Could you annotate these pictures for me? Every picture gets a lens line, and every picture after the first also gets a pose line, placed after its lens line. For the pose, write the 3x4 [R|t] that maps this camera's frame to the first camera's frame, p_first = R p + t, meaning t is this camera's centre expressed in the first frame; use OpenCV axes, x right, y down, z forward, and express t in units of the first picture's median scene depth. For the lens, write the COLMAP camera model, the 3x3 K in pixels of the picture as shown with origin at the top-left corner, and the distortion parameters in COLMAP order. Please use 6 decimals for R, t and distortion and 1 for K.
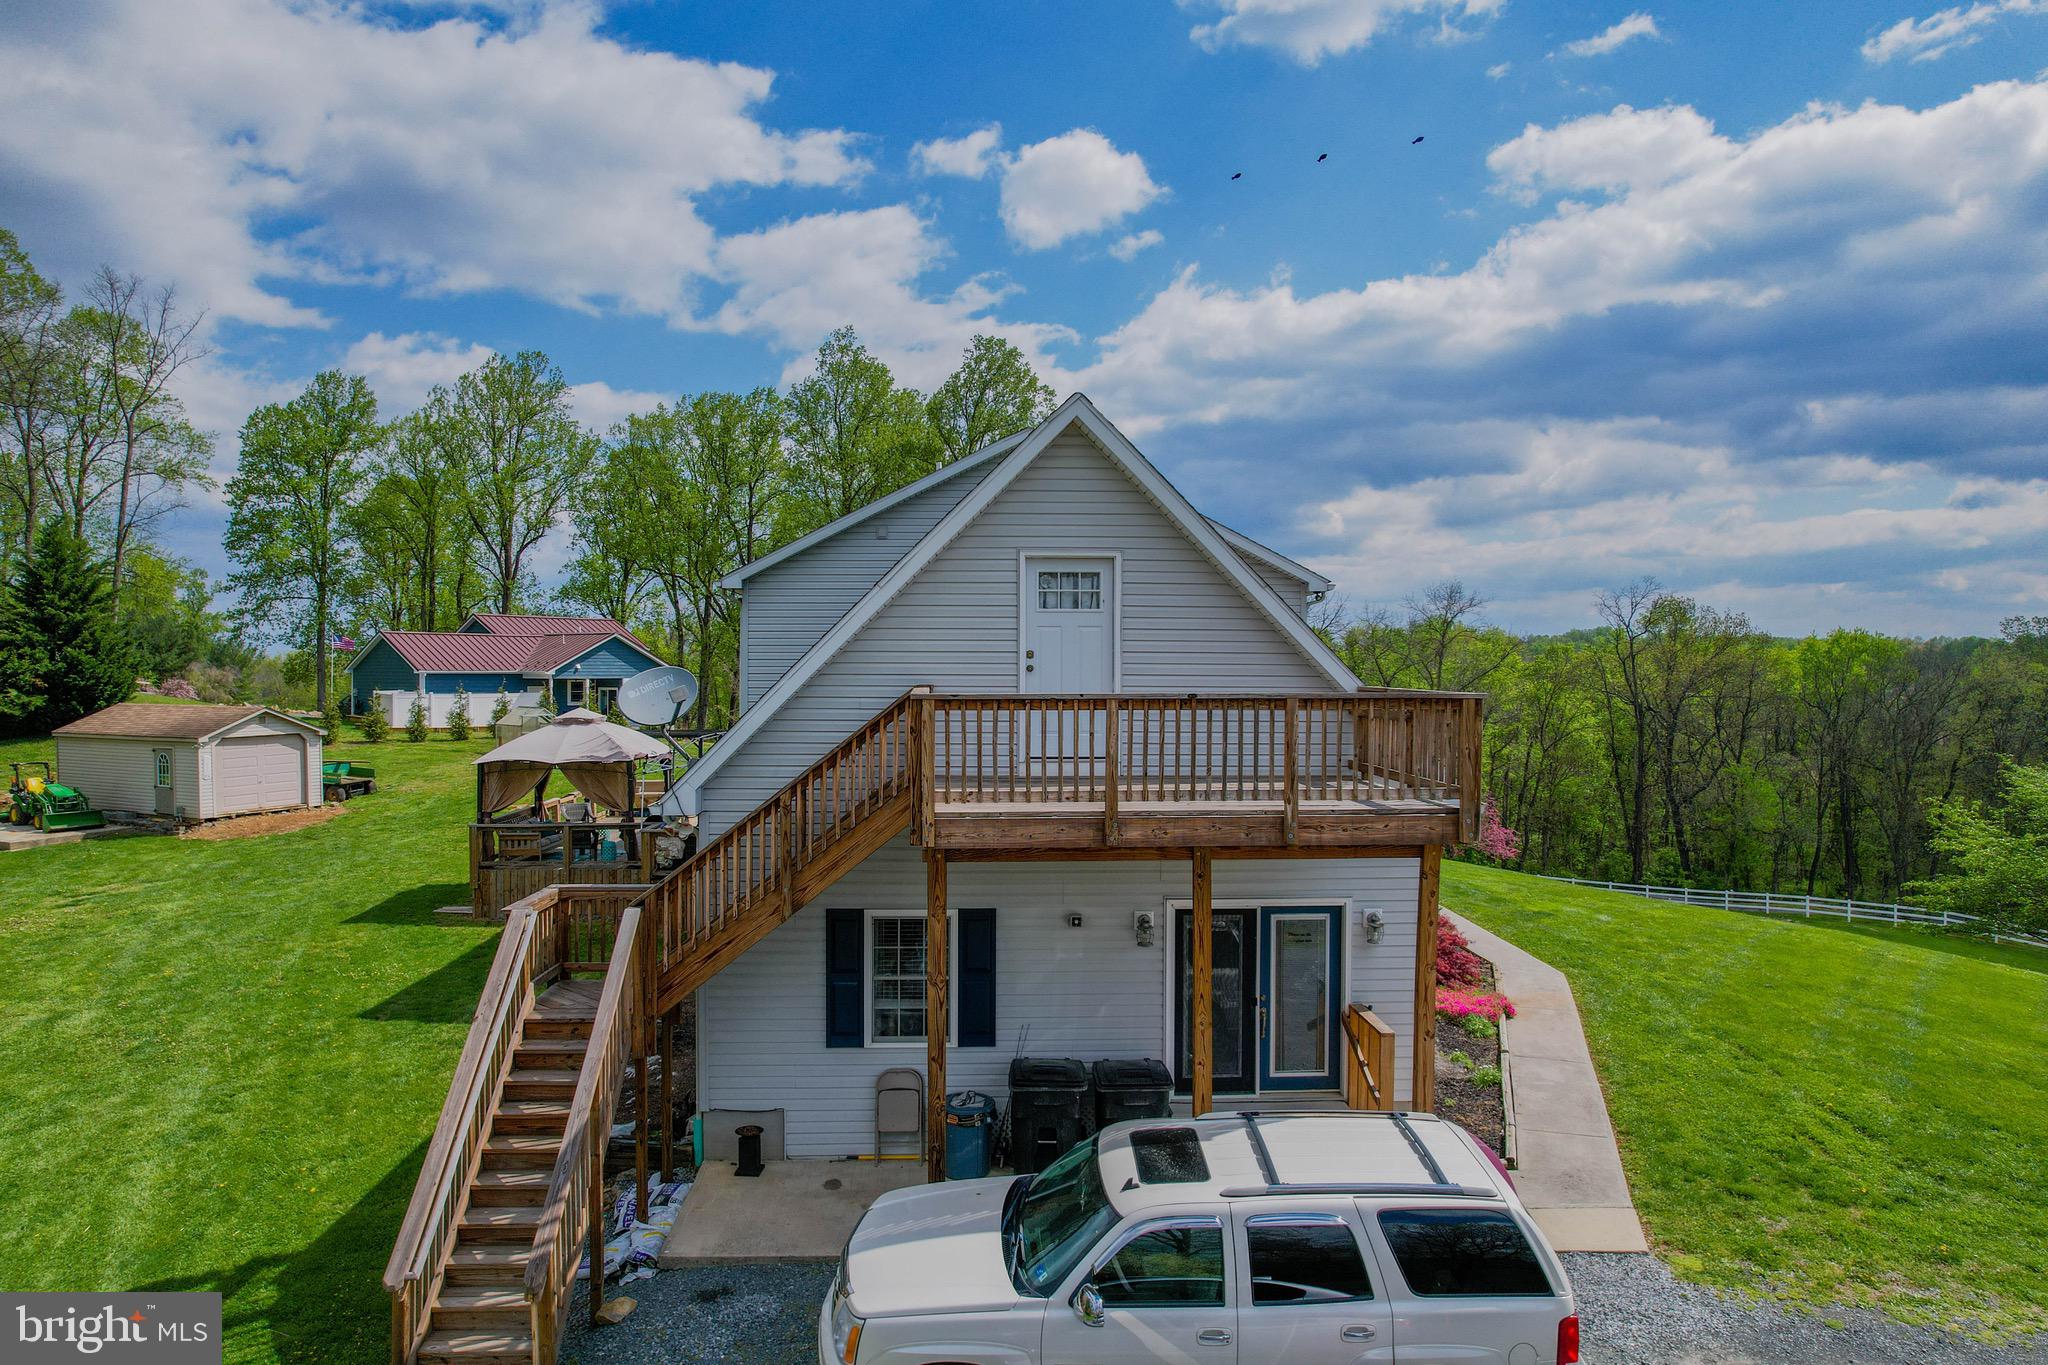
lens RADIAL K [[1339.2, 0, 1028.6], [0, 1339.2, 660.2], [0, 0, 1]] dist [-0.049923, 0.051037]
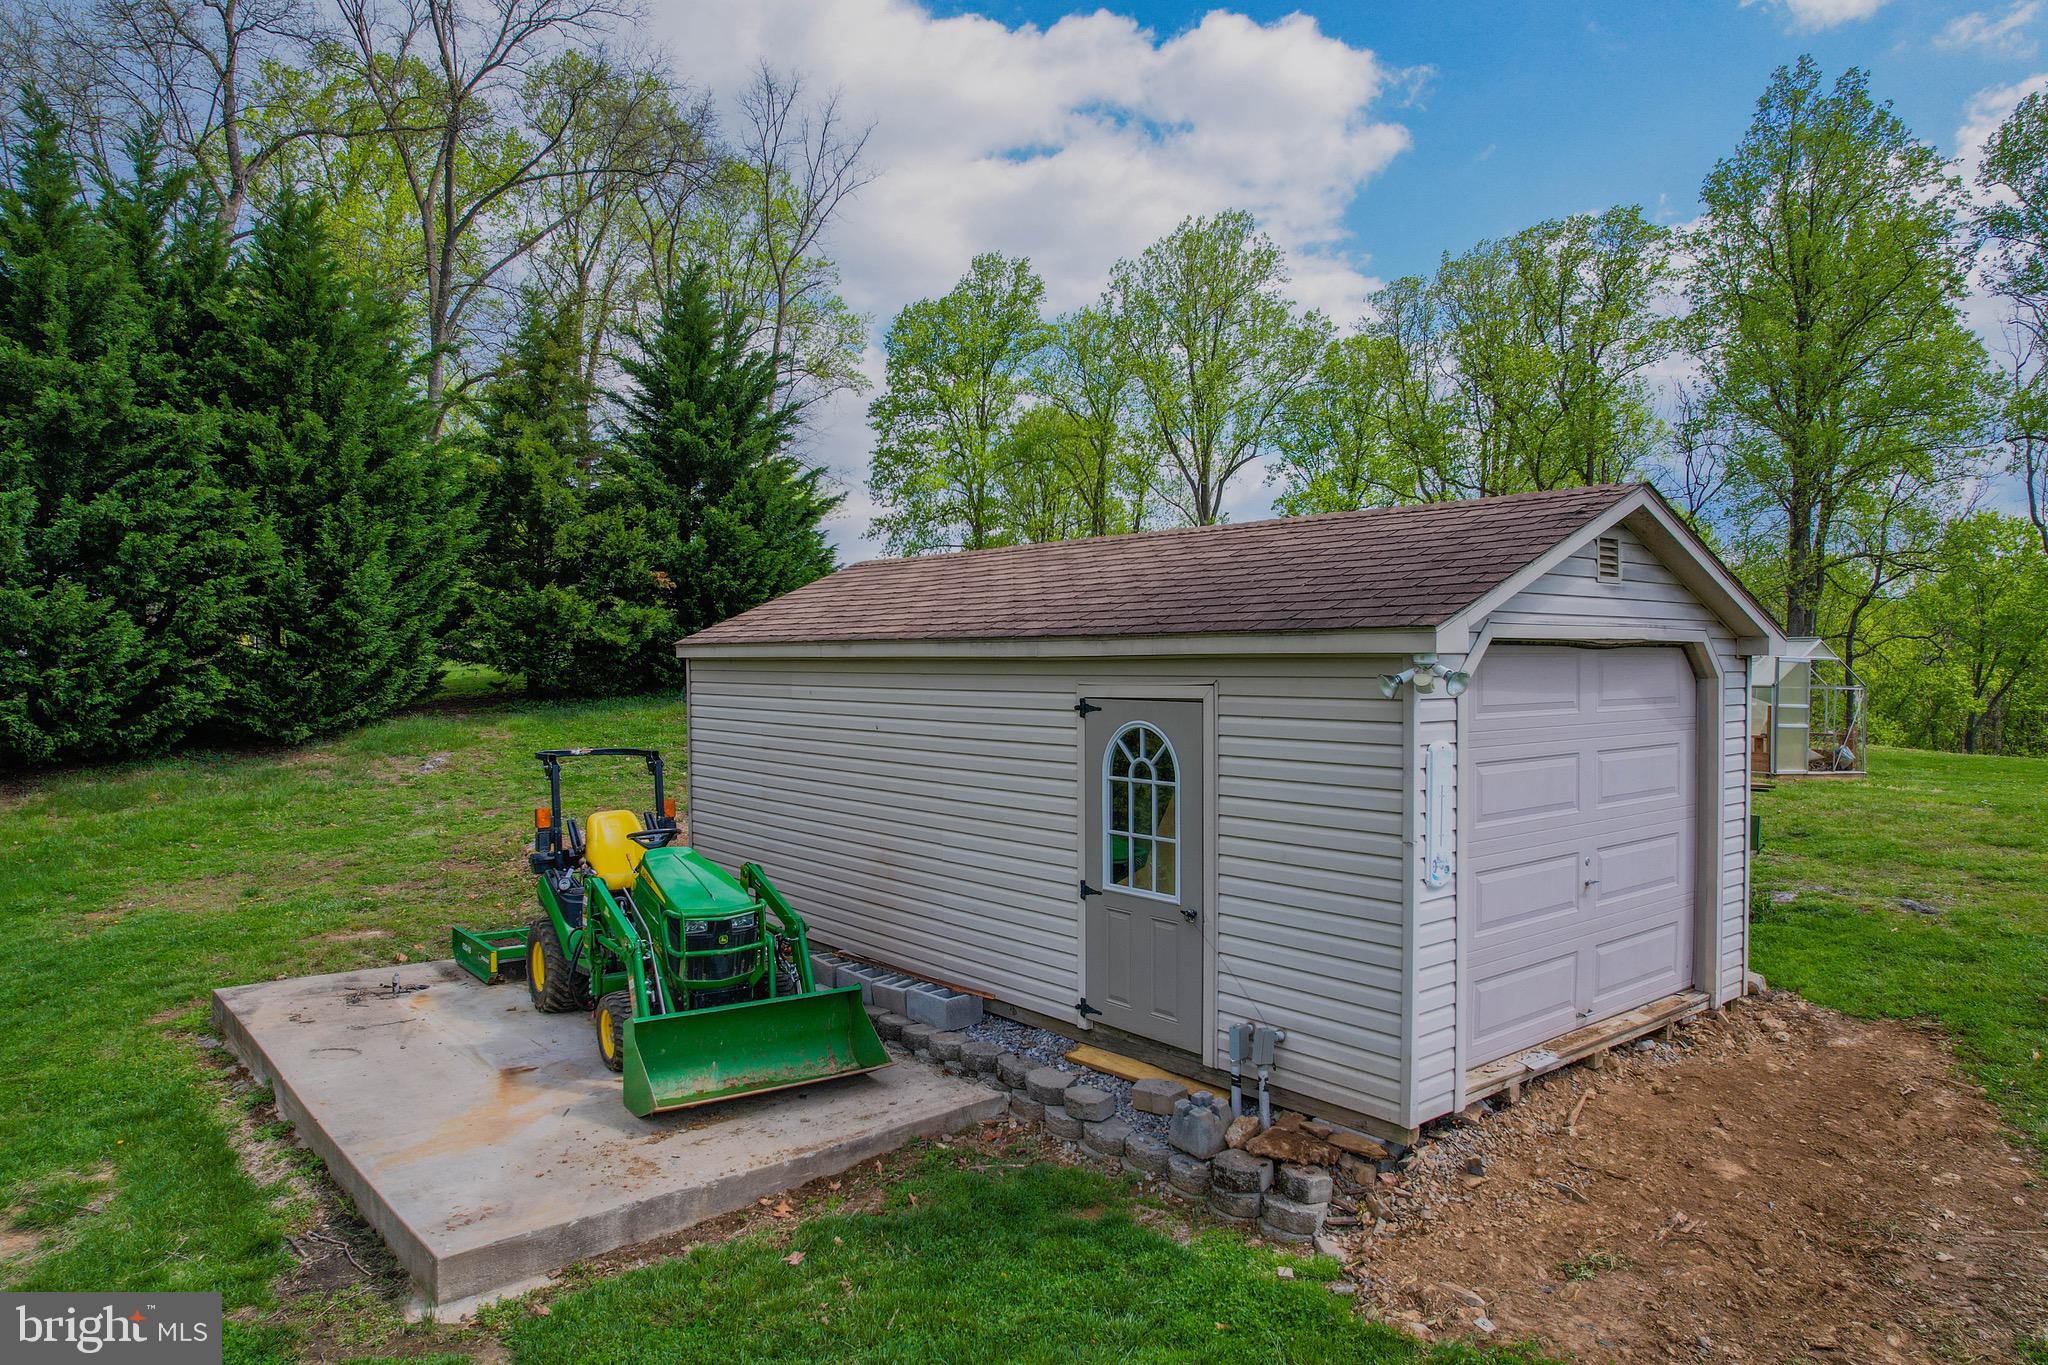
lens RADIAL K [[1339.2, 0, 1028.6], [0, 1339.2, 660.2], [0, 0, 1]] dist [-0.049923, 0.051037]
pose [[0.925564, 0.006861, -0.378529, -0.435791], [-0.007586, 0.999971, -0.000426, 0.044586], [0.378516, 0.003266, 0.925589, 0.595034]]
